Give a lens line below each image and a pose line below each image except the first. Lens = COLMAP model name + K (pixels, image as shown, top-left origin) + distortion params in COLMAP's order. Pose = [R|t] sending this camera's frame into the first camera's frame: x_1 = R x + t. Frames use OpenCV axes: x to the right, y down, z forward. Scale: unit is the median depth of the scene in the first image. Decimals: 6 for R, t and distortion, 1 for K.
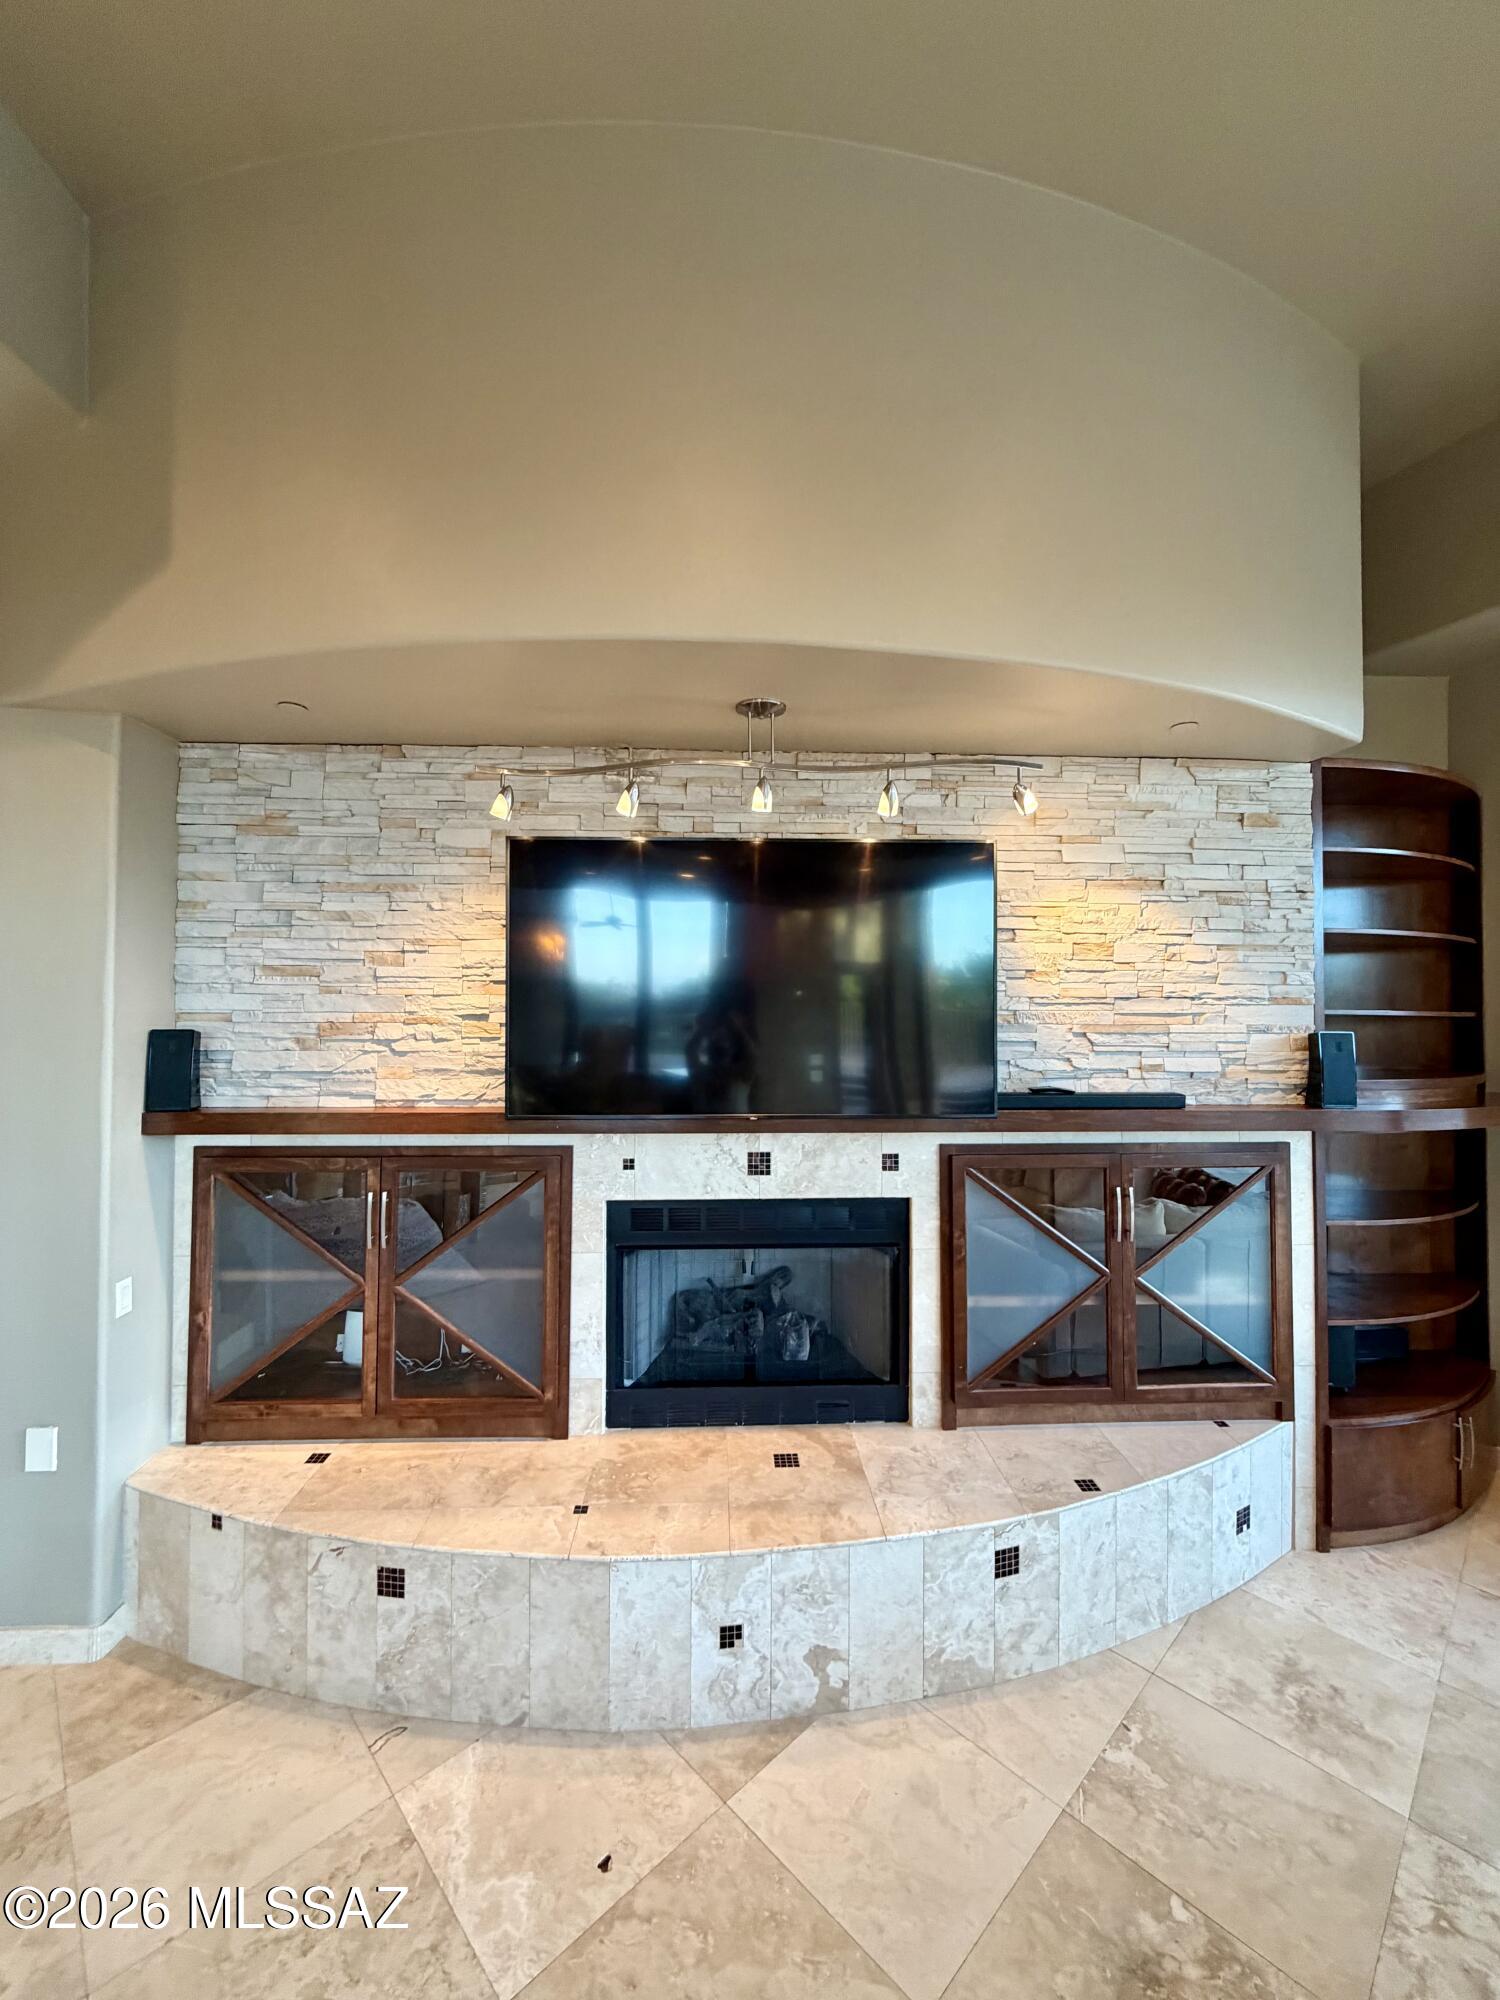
lens RADIAL K [[797.5, 0, 751.8], [0, 797.5, 997.5], [0, 0, 1]] dist [0.000813, -0.000298]
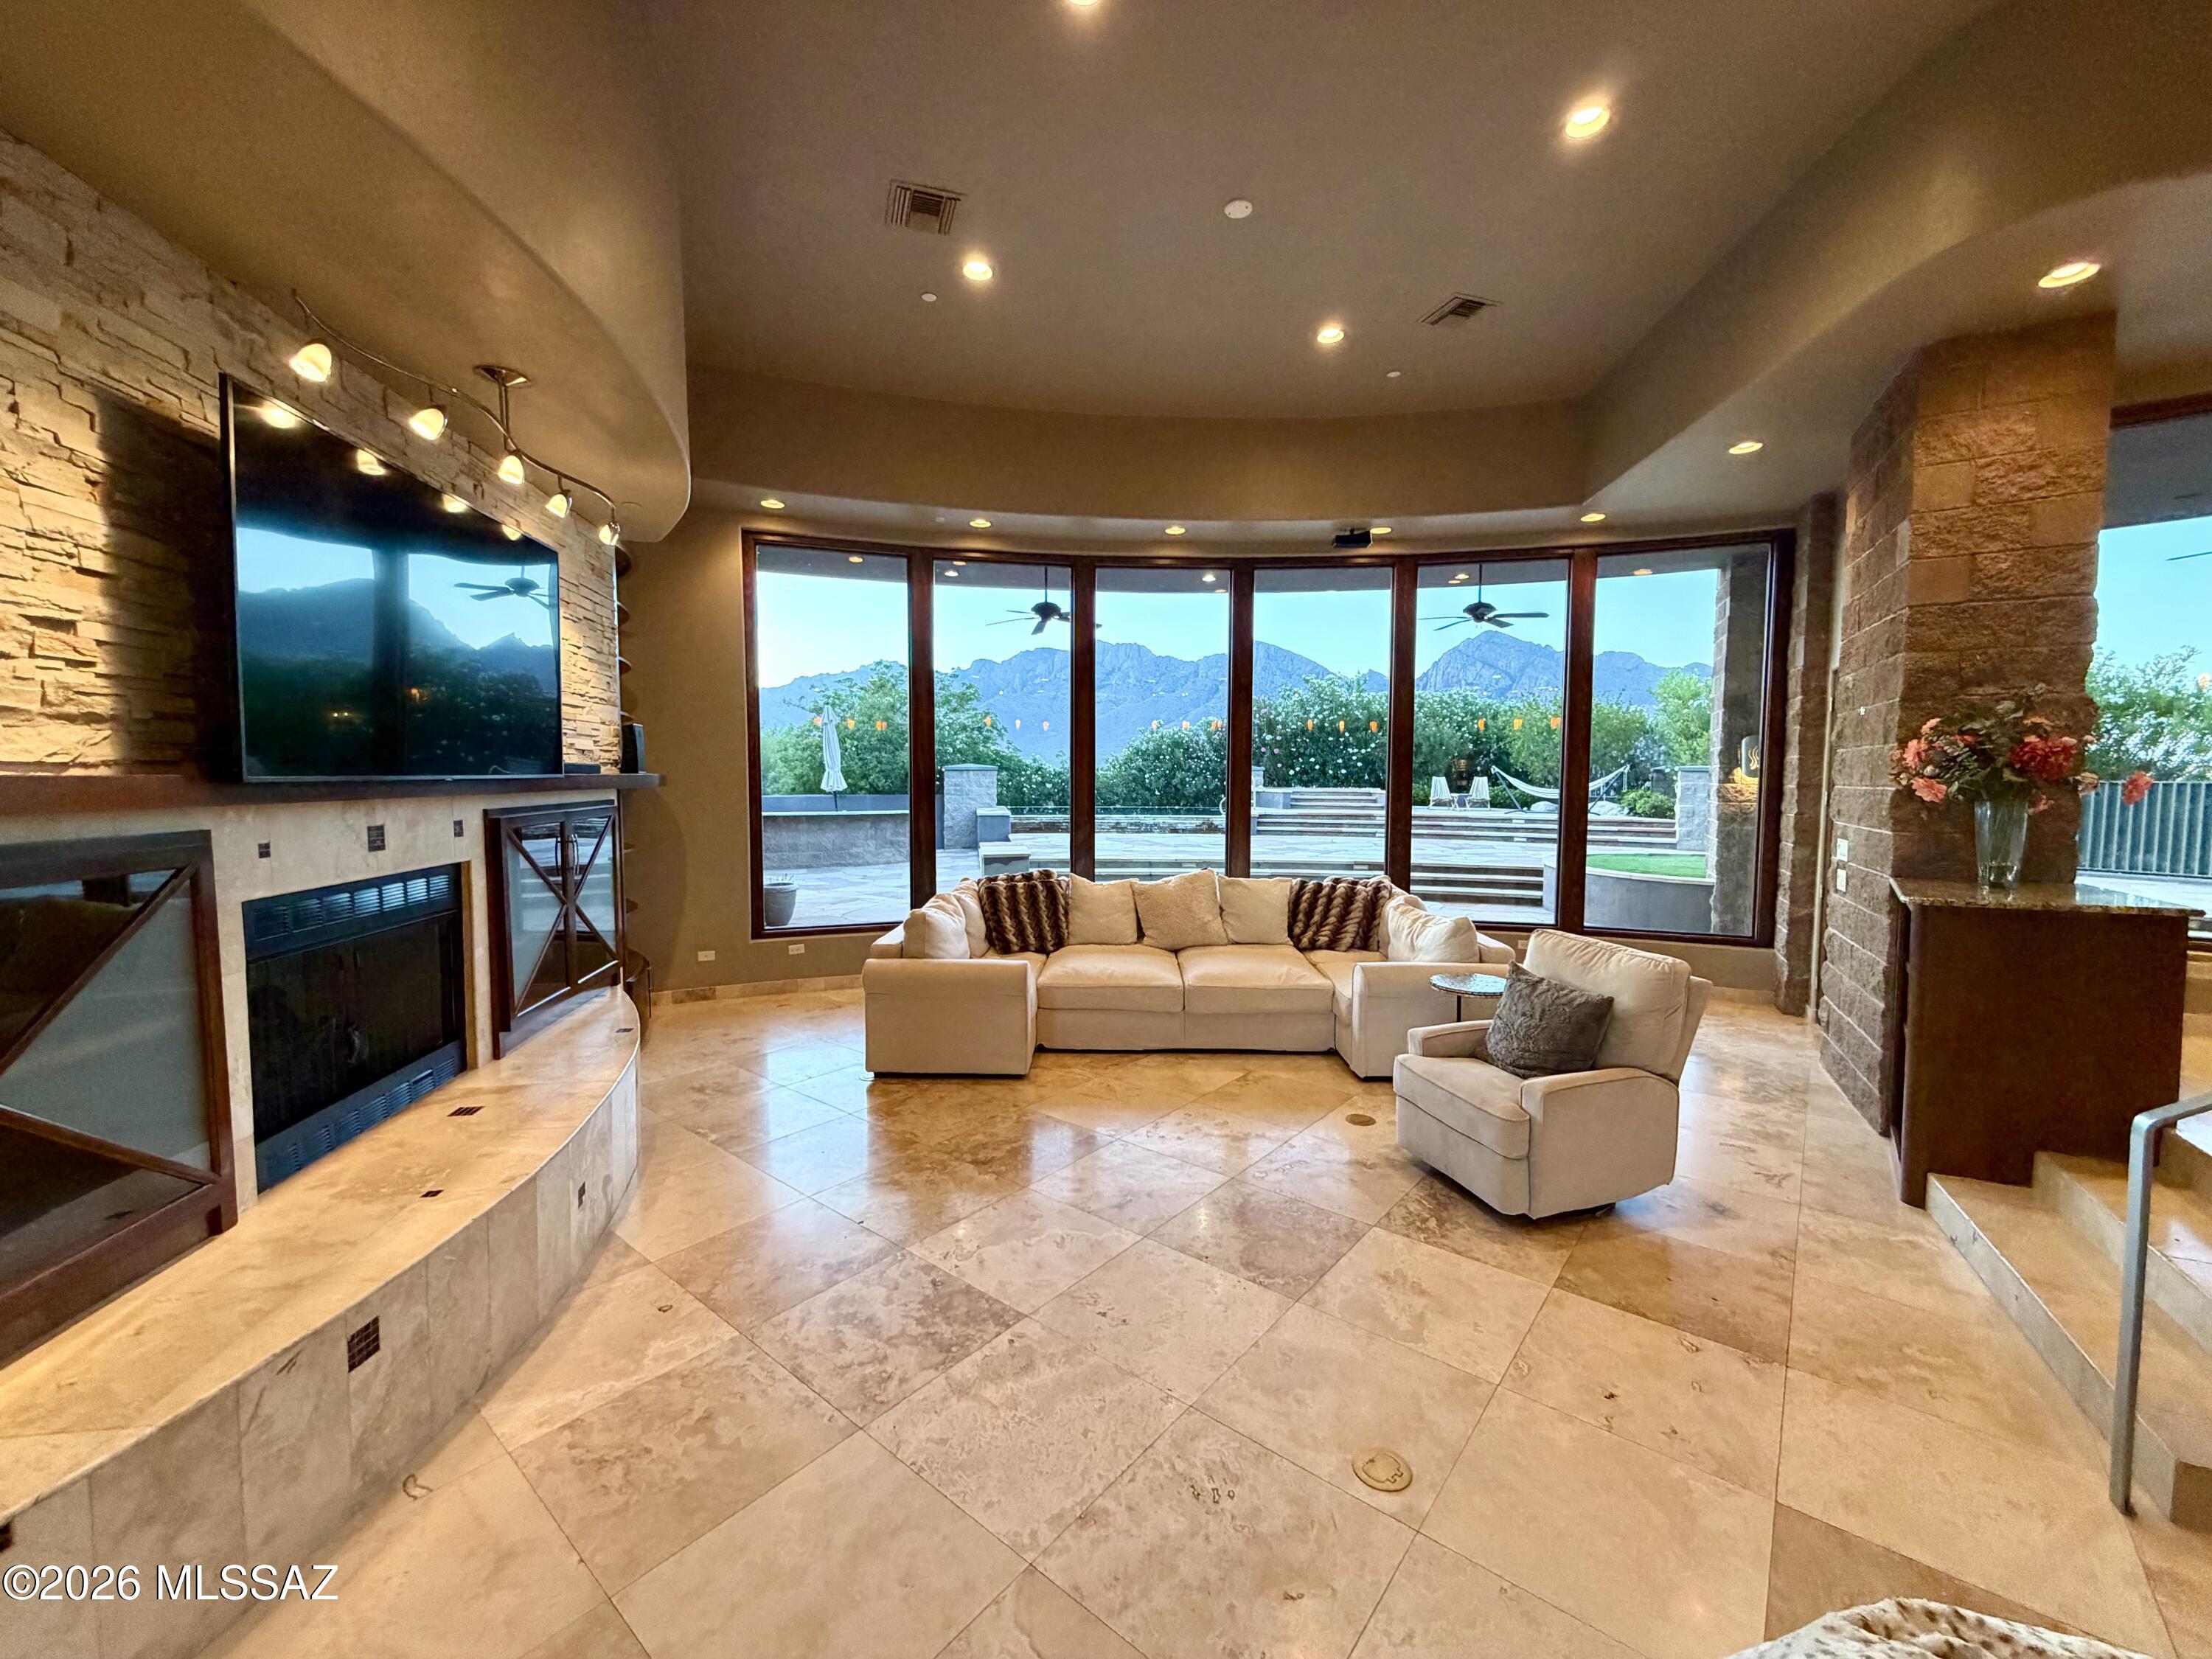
lens RADIAL K [[882.0, 0, 1102.7], [0, 882.0, 831.1], [0, 0, 1]] dist [0.000813, -0.000298]
pose [[-0.114916, -0.067346, 0.991090, -1.100228], [-0.022411, 0.997621, 0.065191, 0.118647], [-0.993122, -0.014720, -0.116152, 0.302225]]
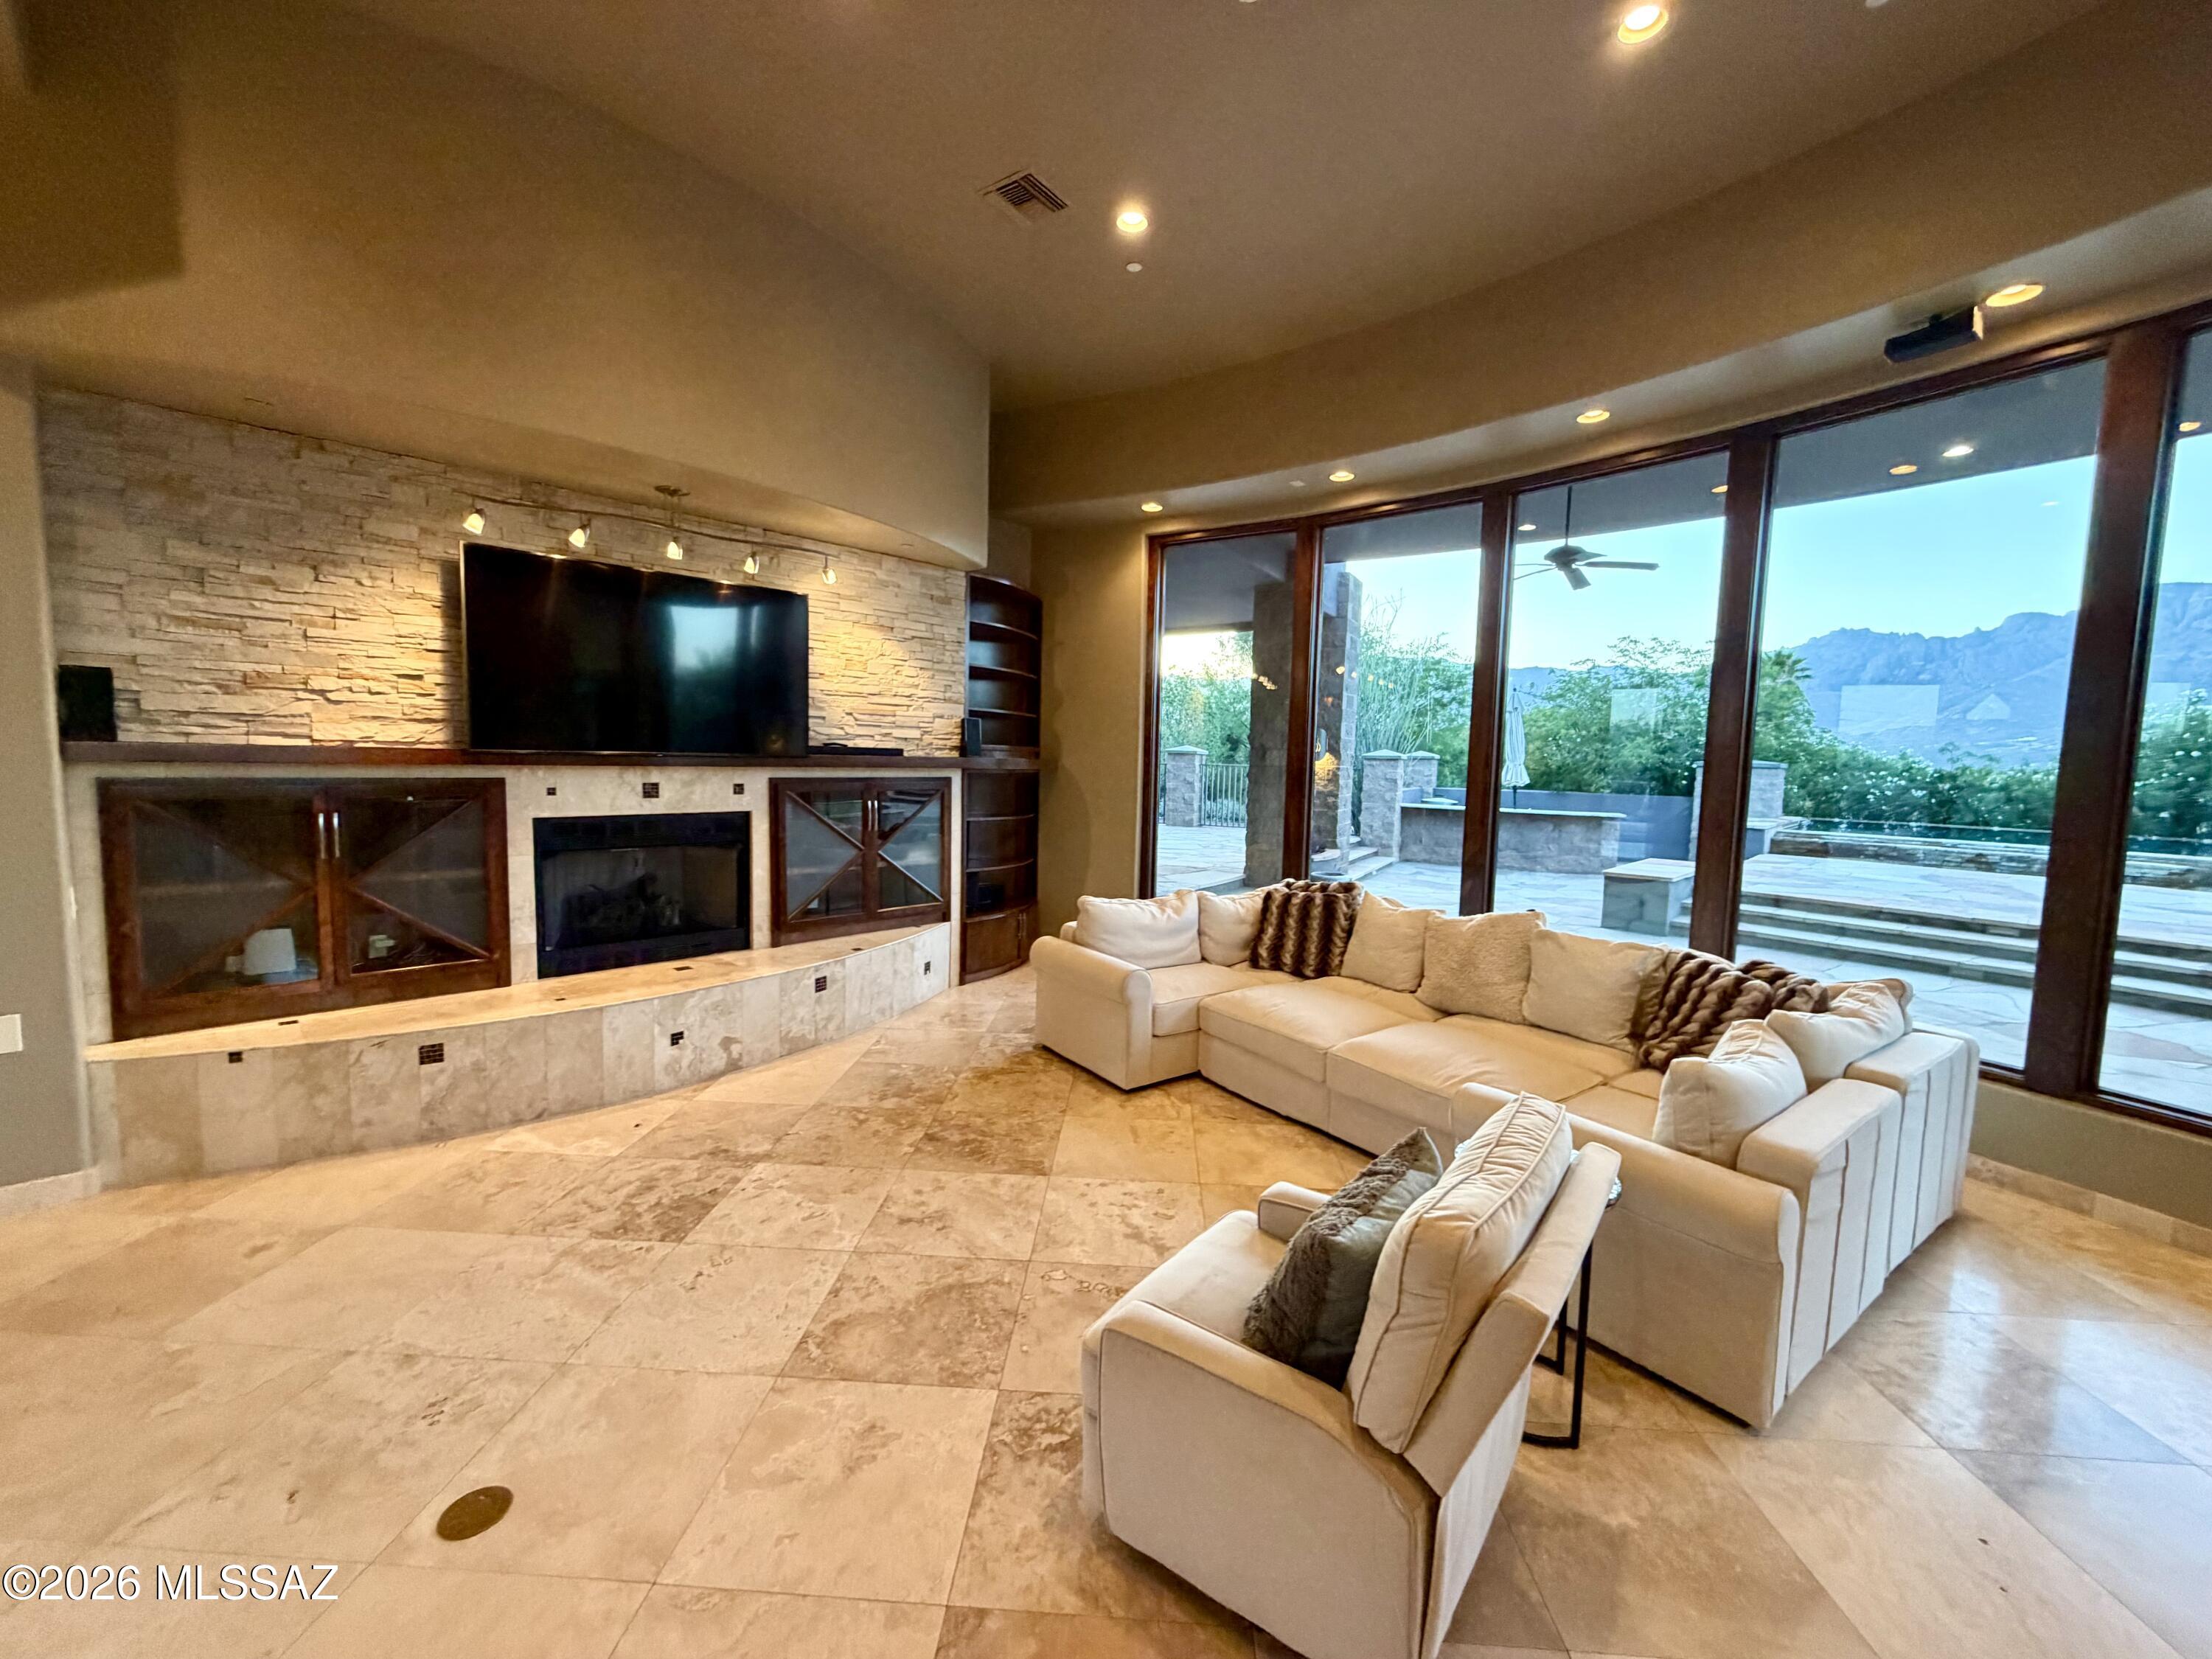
lens RADIAL K [[882.0, 0, 1102.7], [0, 882.0, 831.1], [0, 0, 1]] dist [0.000813, -0.000298]
pose [[0.730622, -0.044275, 0.681346, -0.512242], [-0.035586, 0.994070, 0.102757, 0.085815], [-0.681855, -0.099323, 0.724713, -0.800928]]
